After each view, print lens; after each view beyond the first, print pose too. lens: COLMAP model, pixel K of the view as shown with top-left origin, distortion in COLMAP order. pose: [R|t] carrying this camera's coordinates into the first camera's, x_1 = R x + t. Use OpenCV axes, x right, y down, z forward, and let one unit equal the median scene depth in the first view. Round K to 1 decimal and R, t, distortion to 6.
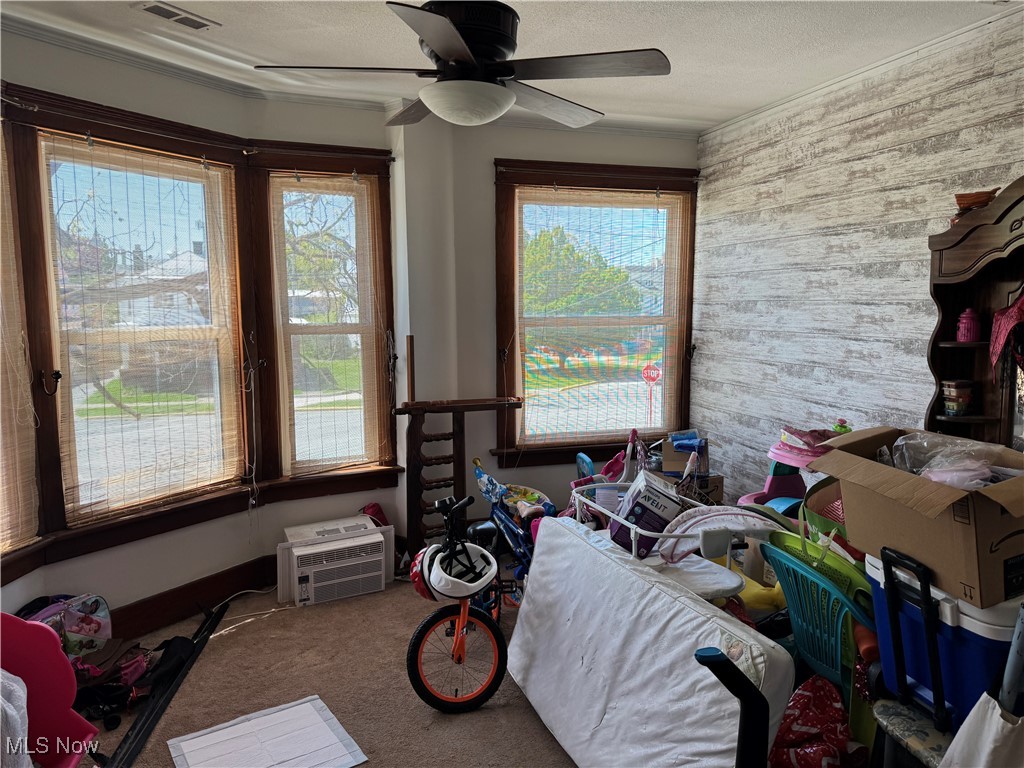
lens RADIAL K [[699.1, 0, 512.0], [0, 699.1, 384.0], [0, 0, 1]] dist [0.079995, -0.109519]
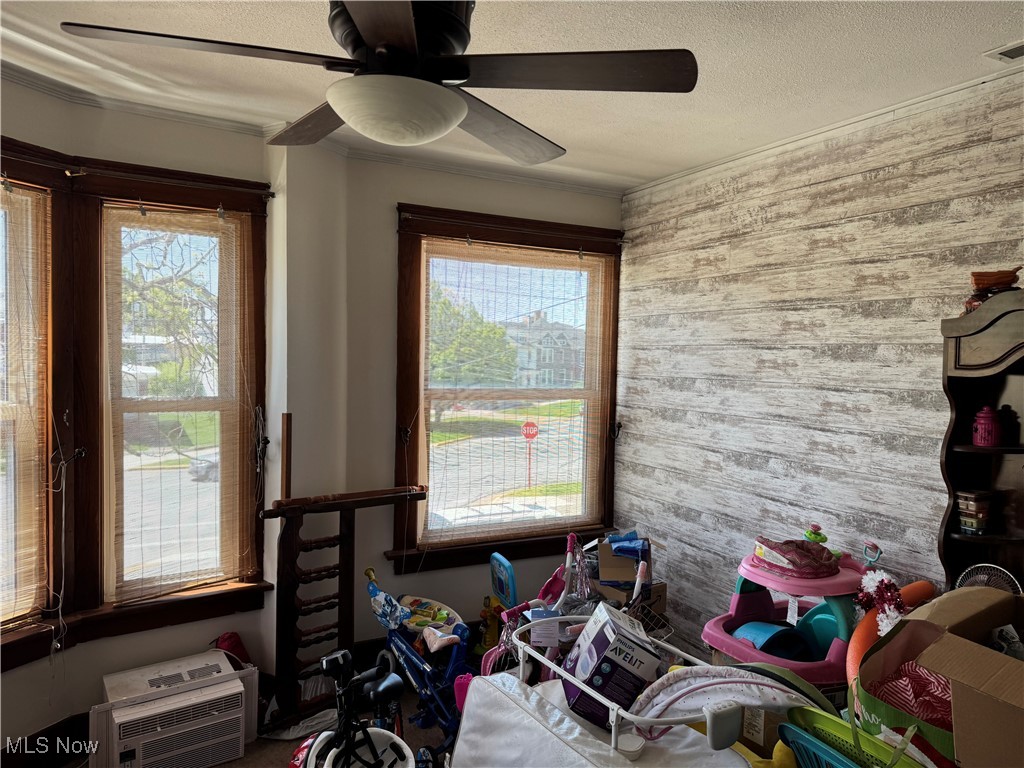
lens RADIAL K [[703.4, 0, 512.0], [0, 703.4, 384.0], [0, 0, 1]] dist [0.098933, -0.157170]
pose [[0.984014, 0.016305, 0.177341, -0.040996], [-0.002683, 0.997044, -0.076786, -0.044454], [-0.178069, 0.075083, 0.981149, 0.178537]]
